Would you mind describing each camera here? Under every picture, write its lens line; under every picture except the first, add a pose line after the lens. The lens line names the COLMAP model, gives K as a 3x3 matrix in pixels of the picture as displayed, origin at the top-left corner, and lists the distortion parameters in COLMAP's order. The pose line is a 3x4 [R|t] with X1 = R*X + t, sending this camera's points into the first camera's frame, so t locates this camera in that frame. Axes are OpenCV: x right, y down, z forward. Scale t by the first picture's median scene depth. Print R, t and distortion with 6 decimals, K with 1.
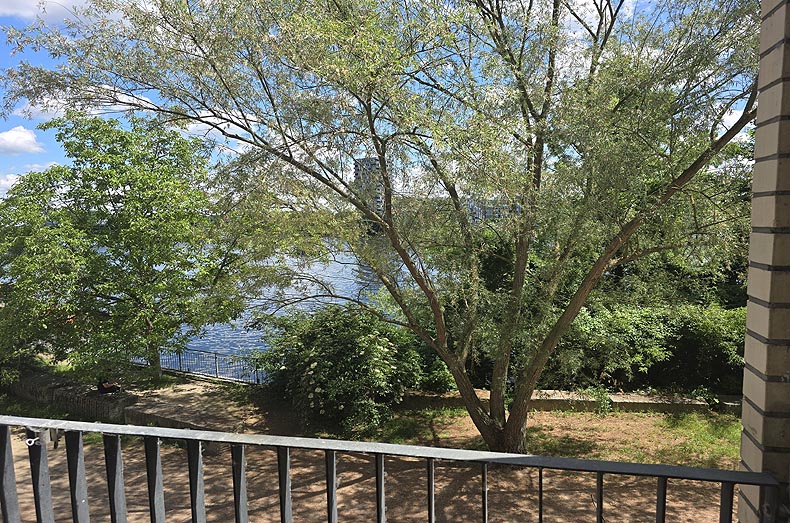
lens RADIAL K [[539.2, 0, 396.2], [0, 539.2, 284.2], [0, 0, 1]] dist [0.076547, -0.067737]
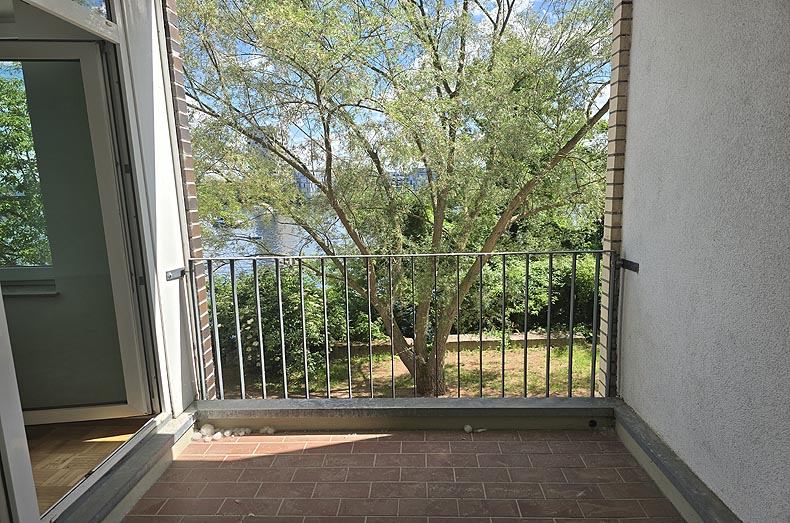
lens RADIAL K [[539.2, 0, 396.2], [0, 539.2, 284.2], [0, 0, 1]] dist [0.076547, -0.067737]
pose [[0.982442, -0.035003, 0.183257, -0.062599], [0.025413, 0.998195, 0.054422, 0.025156], [-0.184831, -0.048809, 0.981557, -0.104924]]
